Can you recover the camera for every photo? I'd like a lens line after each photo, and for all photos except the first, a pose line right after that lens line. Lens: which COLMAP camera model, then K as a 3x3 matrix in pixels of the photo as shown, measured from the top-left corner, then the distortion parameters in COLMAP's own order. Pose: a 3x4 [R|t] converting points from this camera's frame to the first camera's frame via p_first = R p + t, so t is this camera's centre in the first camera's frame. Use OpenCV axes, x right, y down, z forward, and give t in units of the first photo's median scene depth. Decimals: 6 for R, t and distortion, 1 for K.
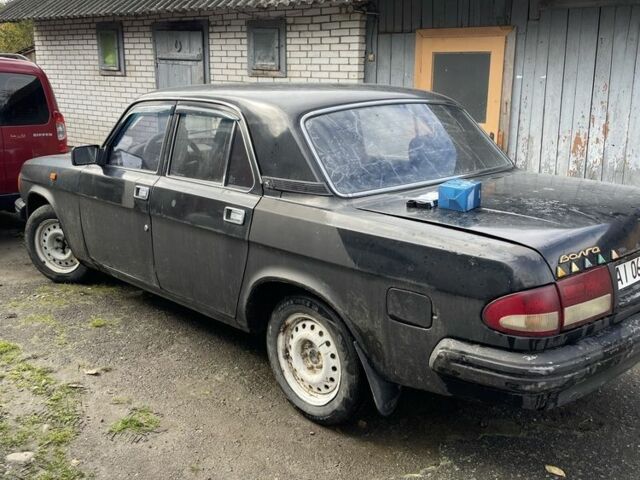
lens RADIAL K [[649.2, 0, 319.0], [0, 649.2, 236.9], [0, 0, 1]] dist [0.047343, 0.000000]
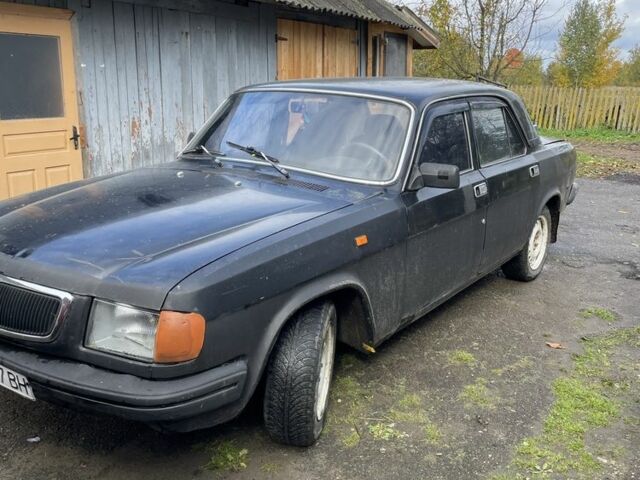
lens RADIAL K [[649.2, 0, 320.8], [0, 649.2, 236.1], [0, 0, 1]] dist [0.047343, 0.000000]
pose [[-0.153765, -0.252370, 0.955335, -0.757458], [0.223598, 0.932867, 0.282424, -0.212843], [-0.962476, 0.257038, -0.087012, 0.845220]]
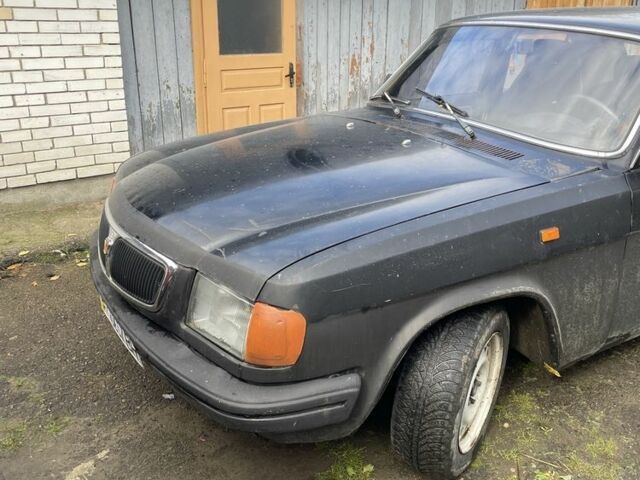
lens RADIAL K [[649.2, 0, 321.0], [0, 649.2, 238.9], [0, 0, 1]] dist [0.047343, 0.000000]
pose [[0.227366, -0.338488, 0.913088, -0.662977], [0.227430, 0.930173, 0.288190, -0.196700], [-0.946879, 0.142139, 0.288472, 0.794404]]
